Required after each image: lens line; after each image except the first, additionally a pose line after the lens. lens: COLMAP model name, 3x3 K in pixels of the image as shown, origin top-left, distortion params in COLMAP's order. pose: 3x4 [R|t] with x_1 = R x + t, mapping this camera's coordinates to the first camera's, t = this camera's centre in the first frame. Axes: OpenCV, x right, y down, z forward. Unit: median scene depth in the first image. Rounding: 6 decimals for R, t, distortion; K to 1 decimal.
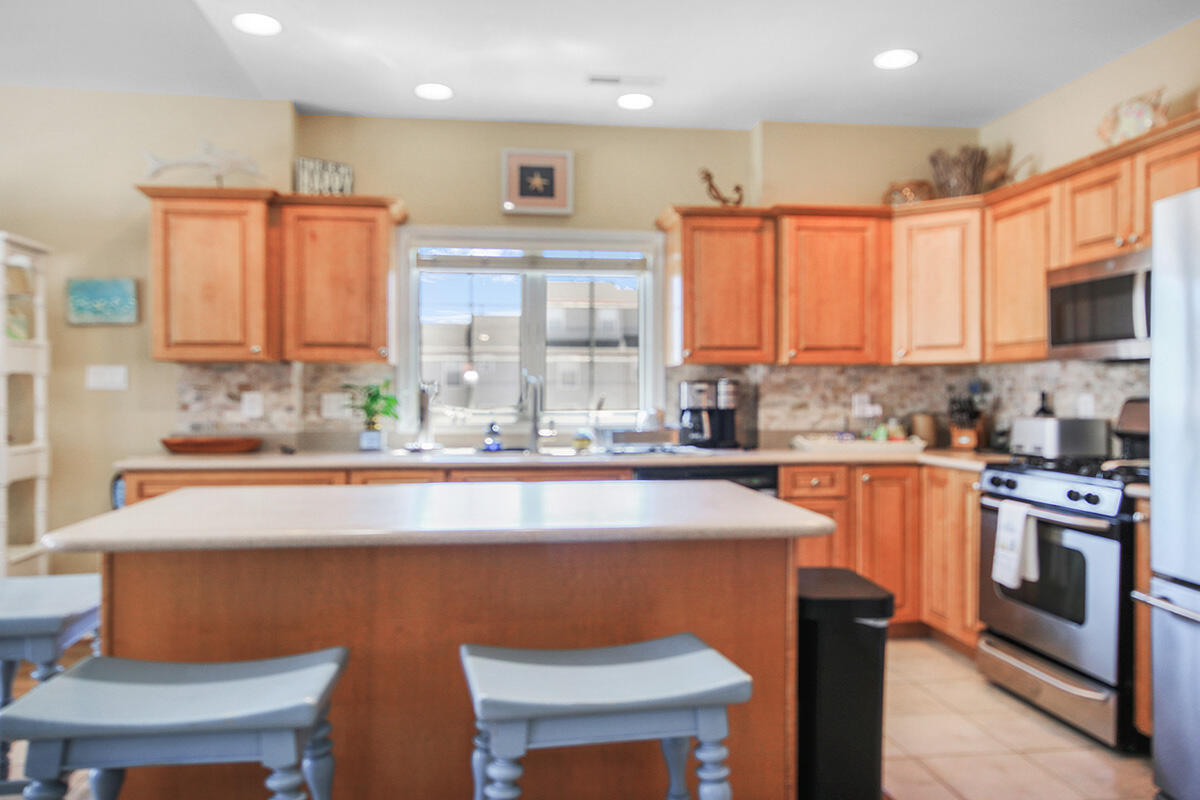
lens RADIAL K [[933.9, 0, 603.6], [0, 933.9, 397.1], [0, 0, 1]] dist [-0.004857, 0.042141]
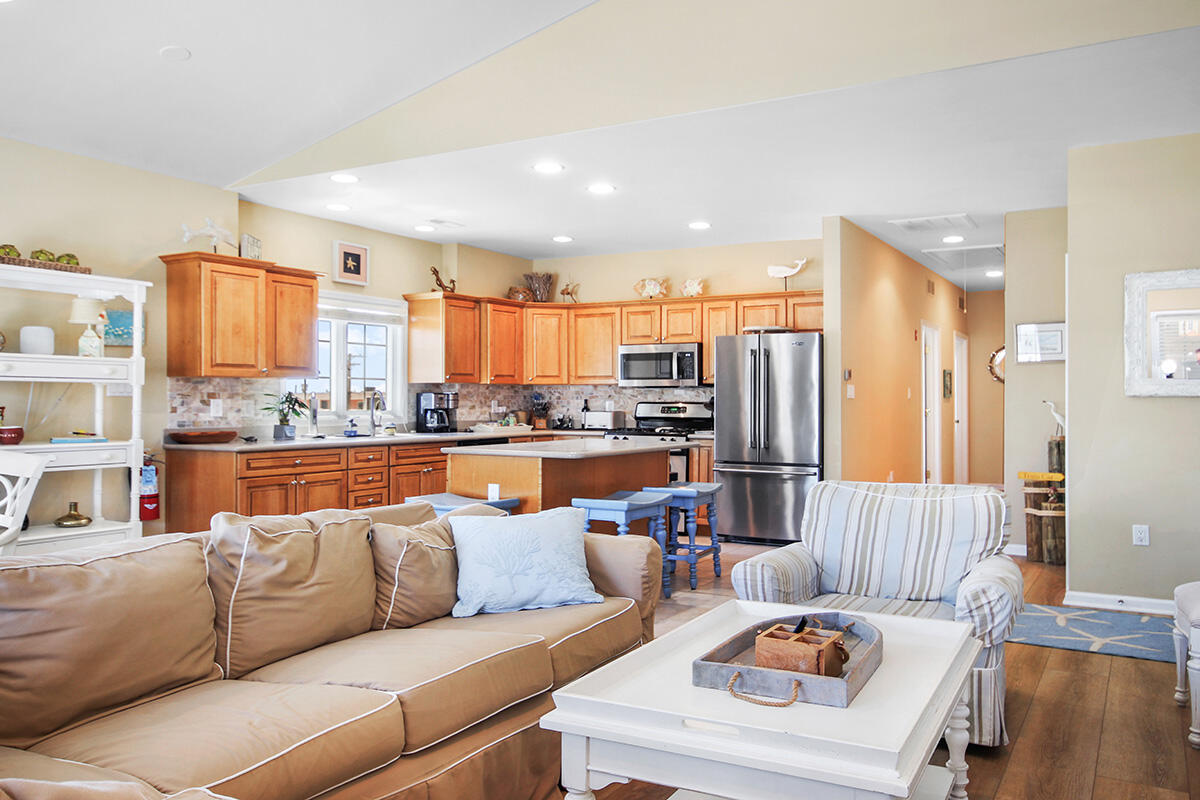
lens RADIAL K [[933.9, 0, 600.5], [0, 933.9, 394.6], [0, 0, 1]] dist [-0.004857, 0.042141]
pose [[0.619559, 0.005073, 0.784934, -1.080889], [0.000742, 0.999975, -0.007049, -0.001457], [-0.784950, 0.004949, 0.619539, -0.298643]]
